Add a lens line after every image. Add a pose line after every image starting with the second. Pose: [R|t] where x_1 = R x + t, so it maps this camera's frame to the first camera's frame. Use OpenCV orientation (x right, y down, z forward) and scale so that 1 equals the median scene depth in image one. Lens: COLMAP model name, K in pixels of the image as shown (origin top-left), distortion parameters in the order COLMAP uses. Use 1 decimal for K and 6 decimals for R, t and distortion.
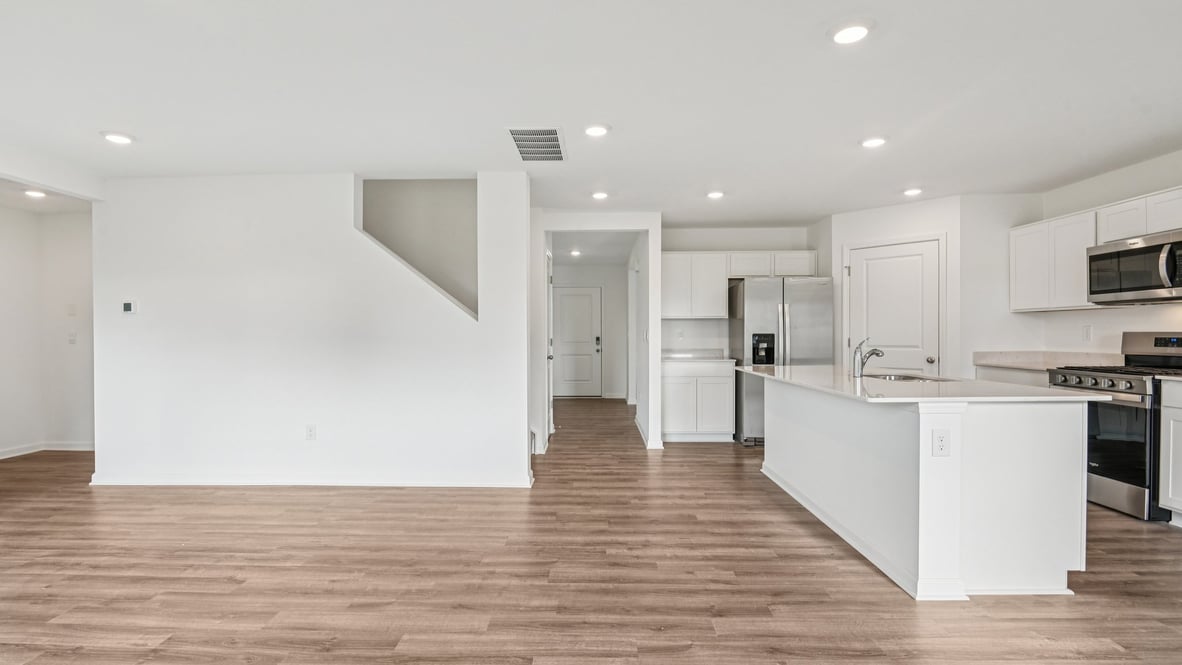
lens RADIAL K [[567.0, 0, 573.5], [0, 567.0, 340.9], [0, 0, 1]] dist [-0.000779, -0.012291]
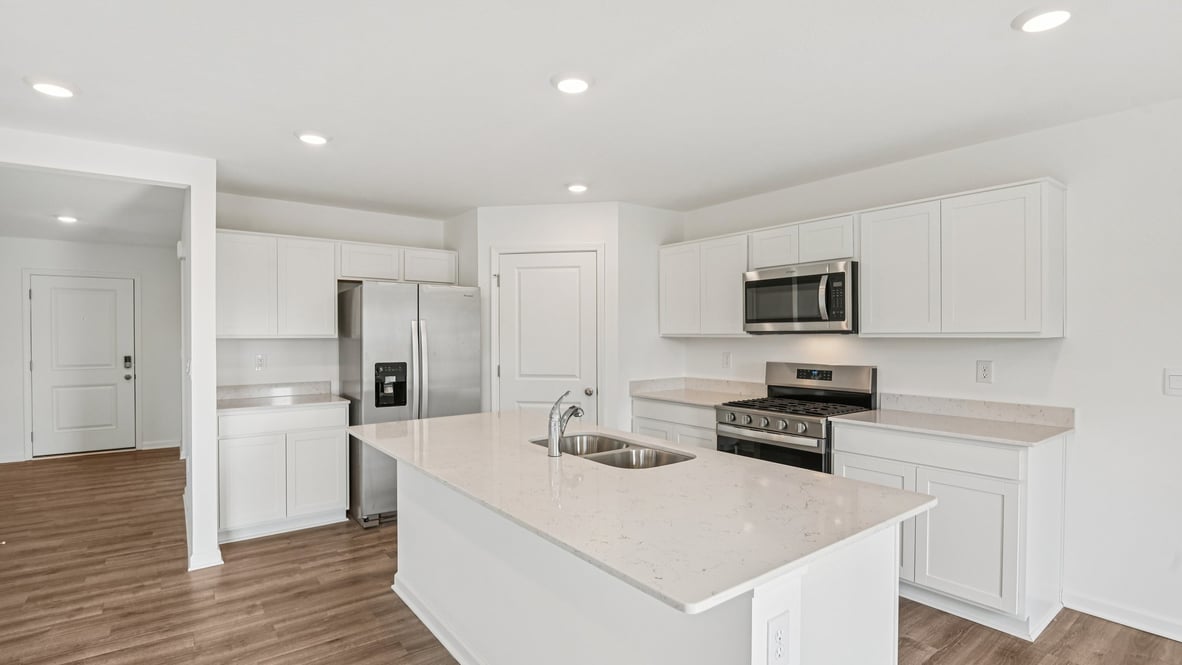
lens RADIAL K [[551.3, 0, 583.5], [0, 551.3, 340.0], [0, 0, 1]] dist [-0.011330, -0.000061]
pose [[0.777661, -0.003200, 0.628676, 0.098353], [0.003982, 0.999992, 0.000164, -0.041479], [-0.628671, 0.002376, 0.777668, 0.339888]]
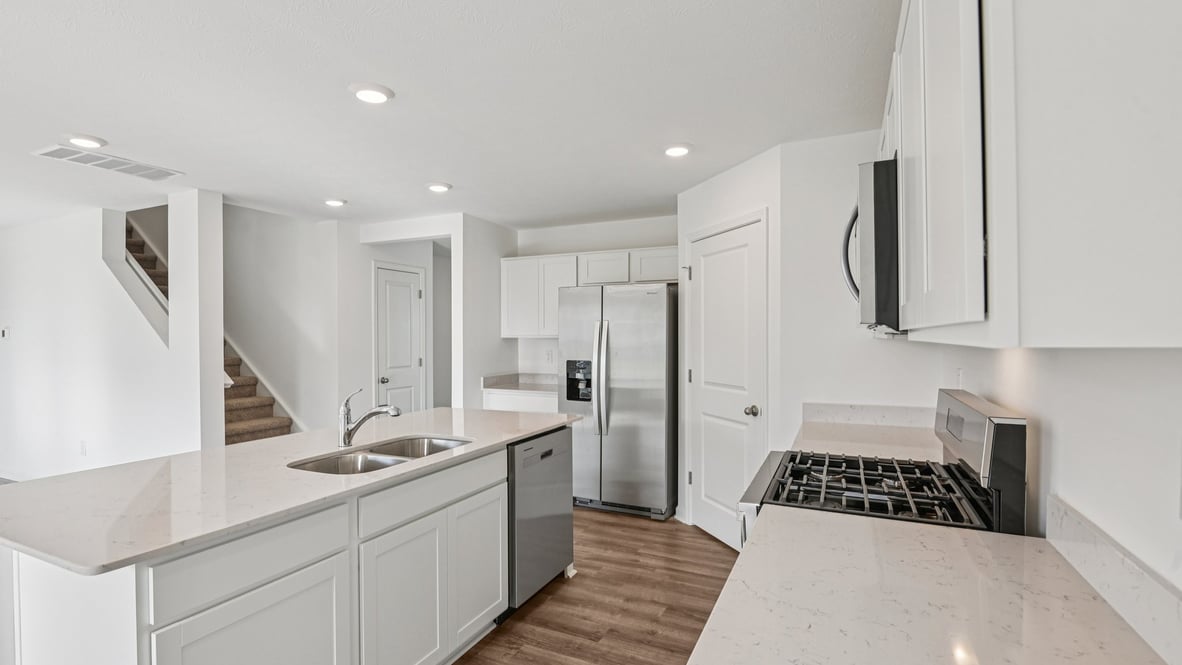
lens RADIAL K [[567.0, 0, 573.5], [0, 567.0, 340.9], [0, 0, 1]] dist [-0.000779, -0.012291]
pose [[0.914271, 0.006147, -0.405057, 0.665484], [-0.006197, 0.999980, 0.001189, -0.041402], [0.405057, 0.001423, 0.914290, 0.316309]]
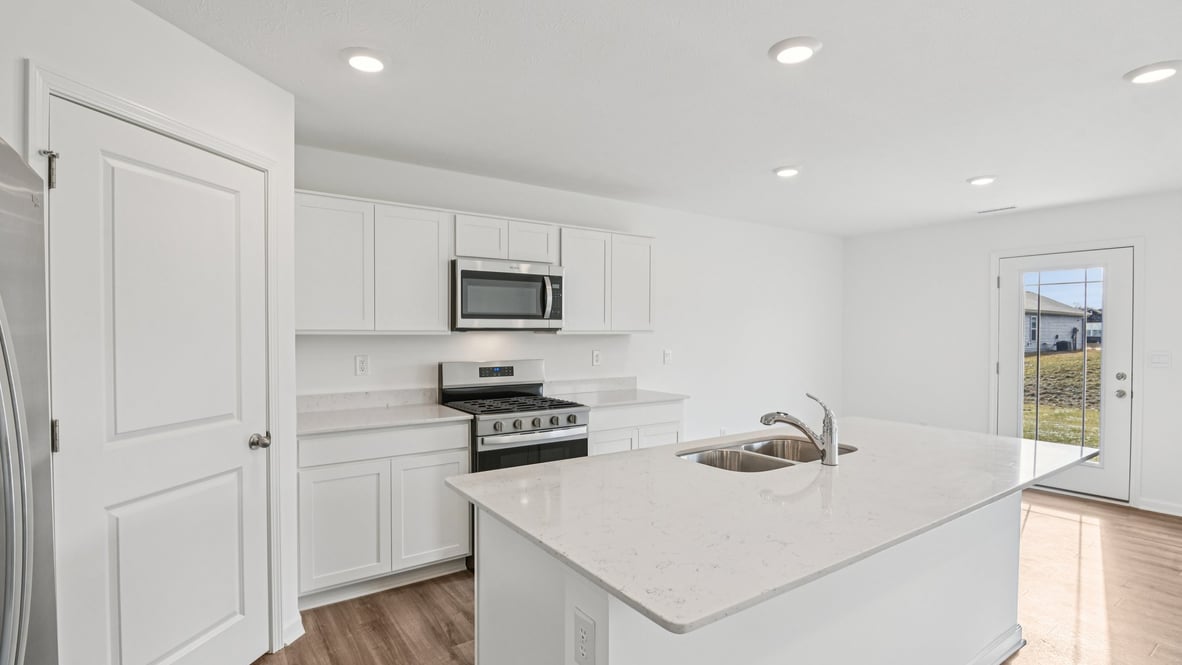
lens RADIAL K [[551.3, 0, 583.5], [0, 551.3, 340.0], [0, 0, 1]] dist [-0.011330, -0.000061]
pose [[-0.589391, -0.009656, 0.807790, 0.132961], [0.006806, 0.999834, 0.016917, -0.047180], [-0.807819, 0.015468, -0.589227, 0.988068]]
